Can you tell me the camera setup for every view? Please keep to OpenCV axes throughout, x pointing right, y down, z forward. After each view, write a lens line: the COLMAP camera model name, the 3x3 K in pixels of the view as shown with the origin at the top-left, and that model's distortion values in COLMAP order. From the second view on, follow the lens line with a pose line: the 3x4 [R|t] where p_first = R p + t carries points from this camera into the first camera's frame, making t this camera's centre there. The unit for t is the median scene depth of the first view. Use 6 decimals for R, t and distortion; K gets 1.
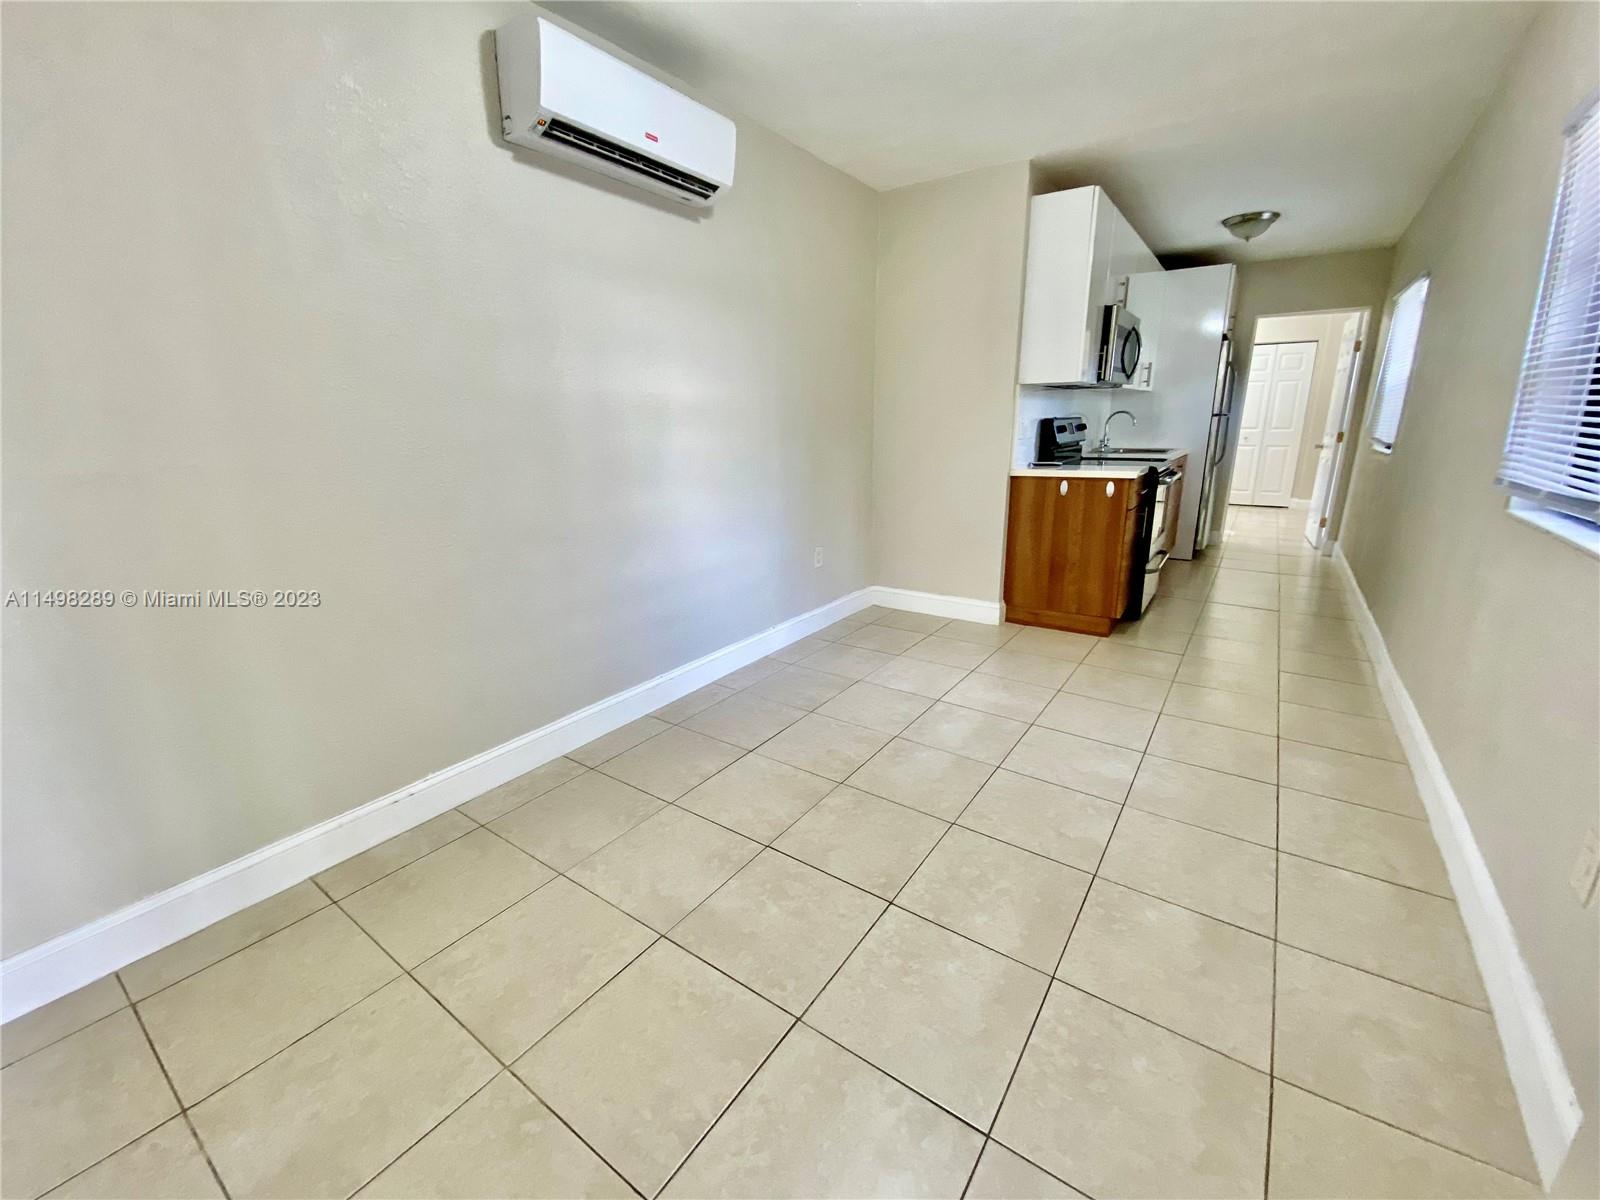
lens RADIAL K [[651.0, 0, 808.9], [0, 651.0, 607.9], [0, 0, 1]] dist [-0.014232, -0.003386]
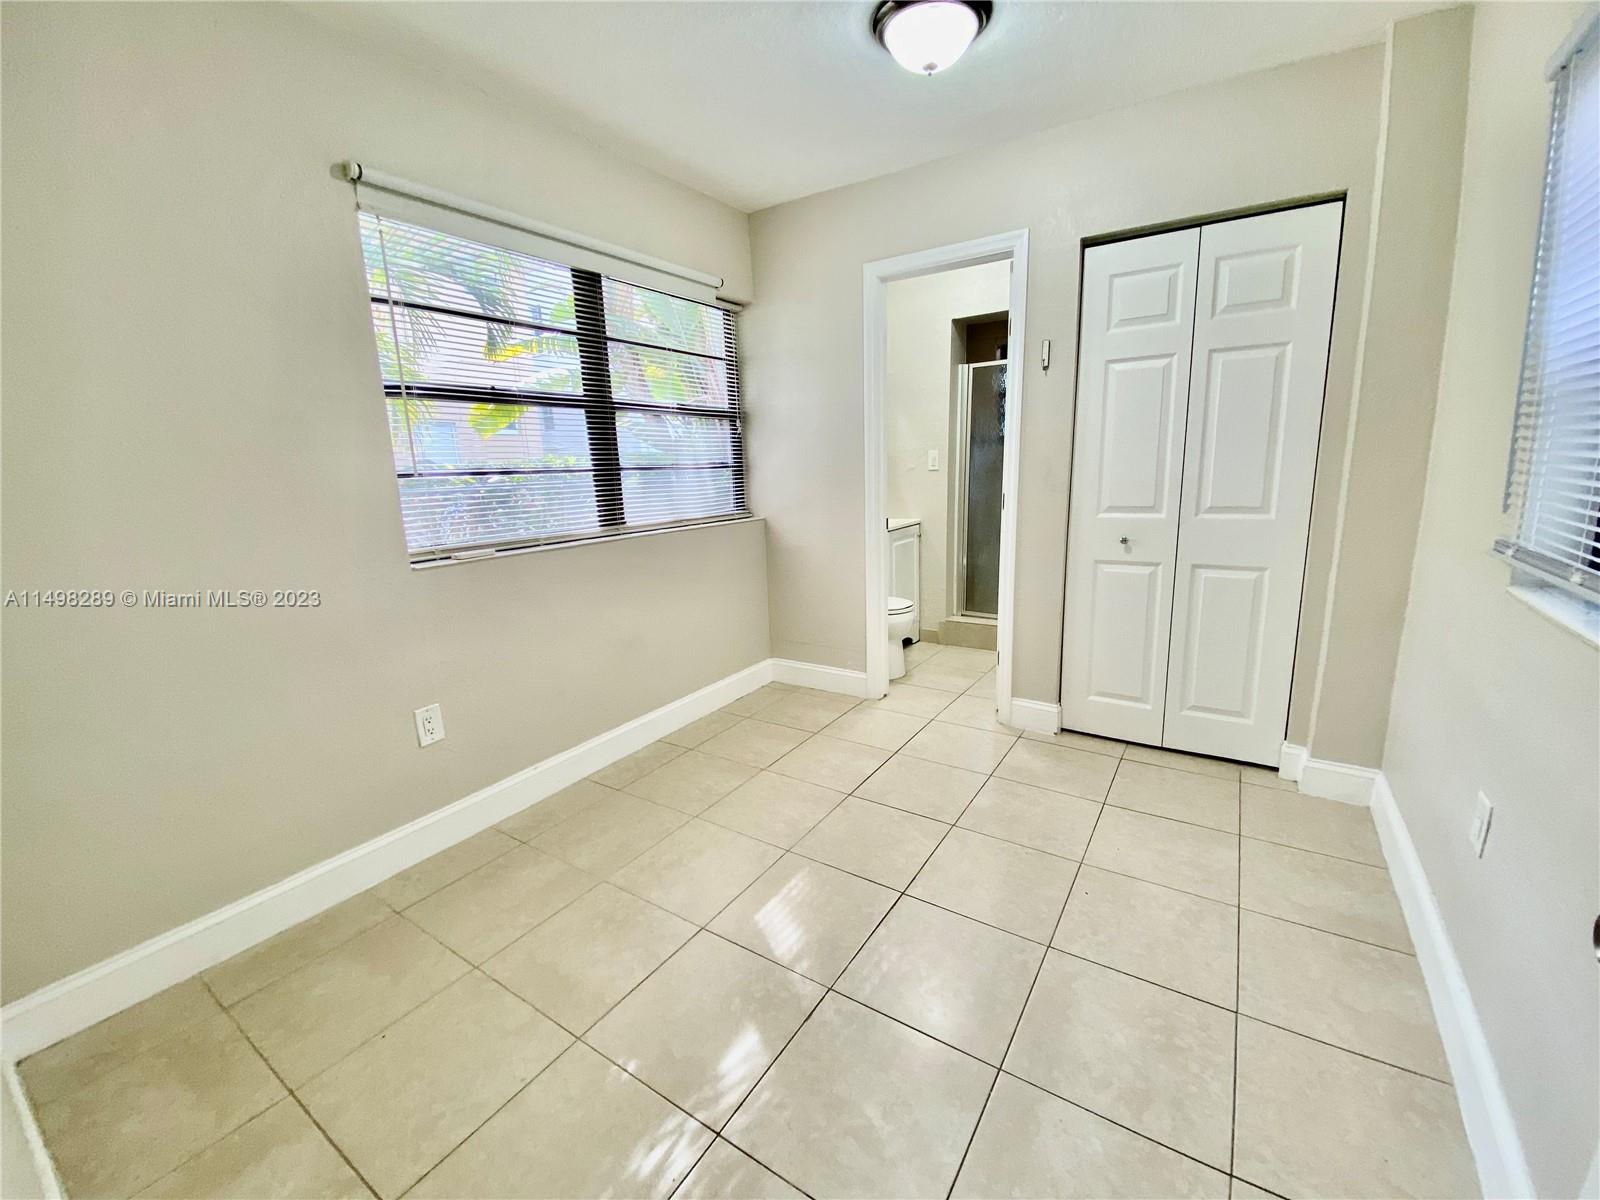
lens RADIAL K [[651.0, 0, 786.4], [0, 651.0, 598.8], [0, 0, 1]] dist [-0.014232, -0.003386]
pose [[0.999014, -0.017500, 0.040791, 0.646507], [0.021170, 0.995595, -0.091333, -0.272703], [-0.039013, 0.092107, 0.994985, 0.894176]]
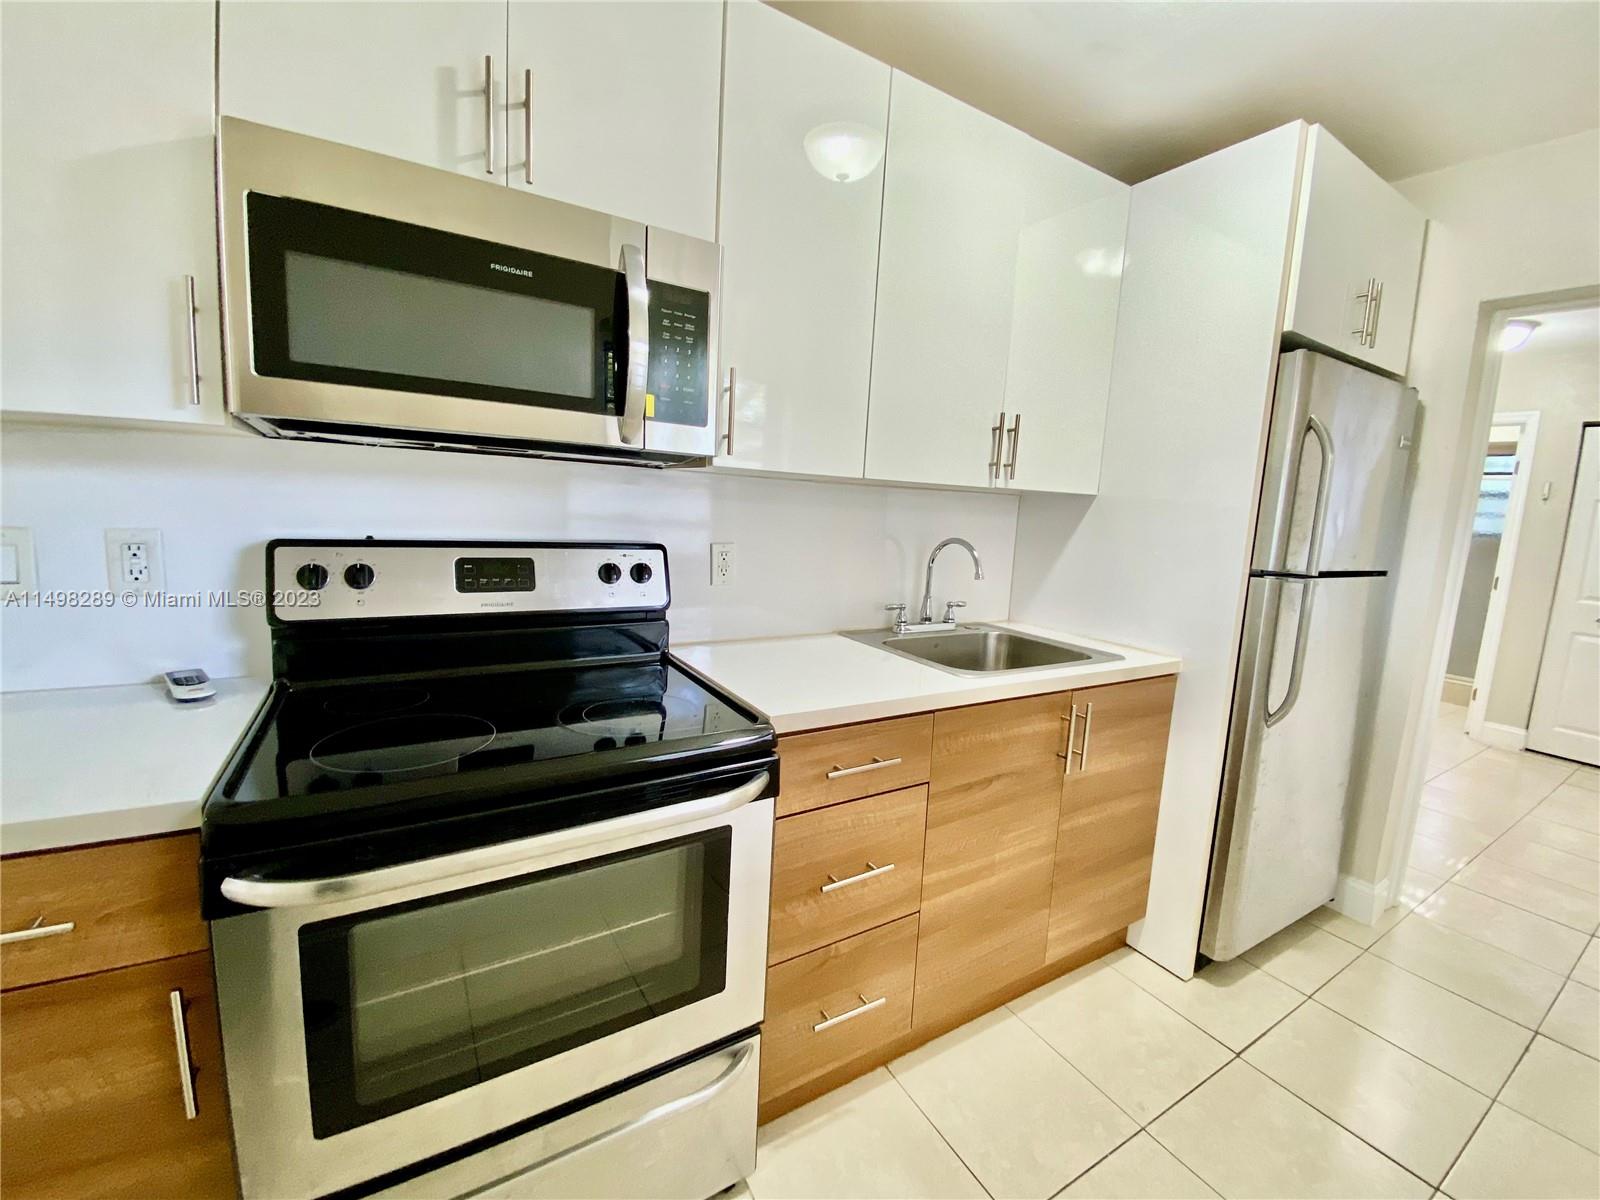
lens RADIAL K [[651.0, 0, 795.3], [0, 651.0, 593.4], [0, 0, 1]] dist [-0.014232, -0.003386]
pose [[0.907400, 0.120513, -0.402619, 0.443339], [-0.181483, 0.976440, -0.116745, -0.168042], [0.379064, 0.179003, 0.907892, 0.495713]]
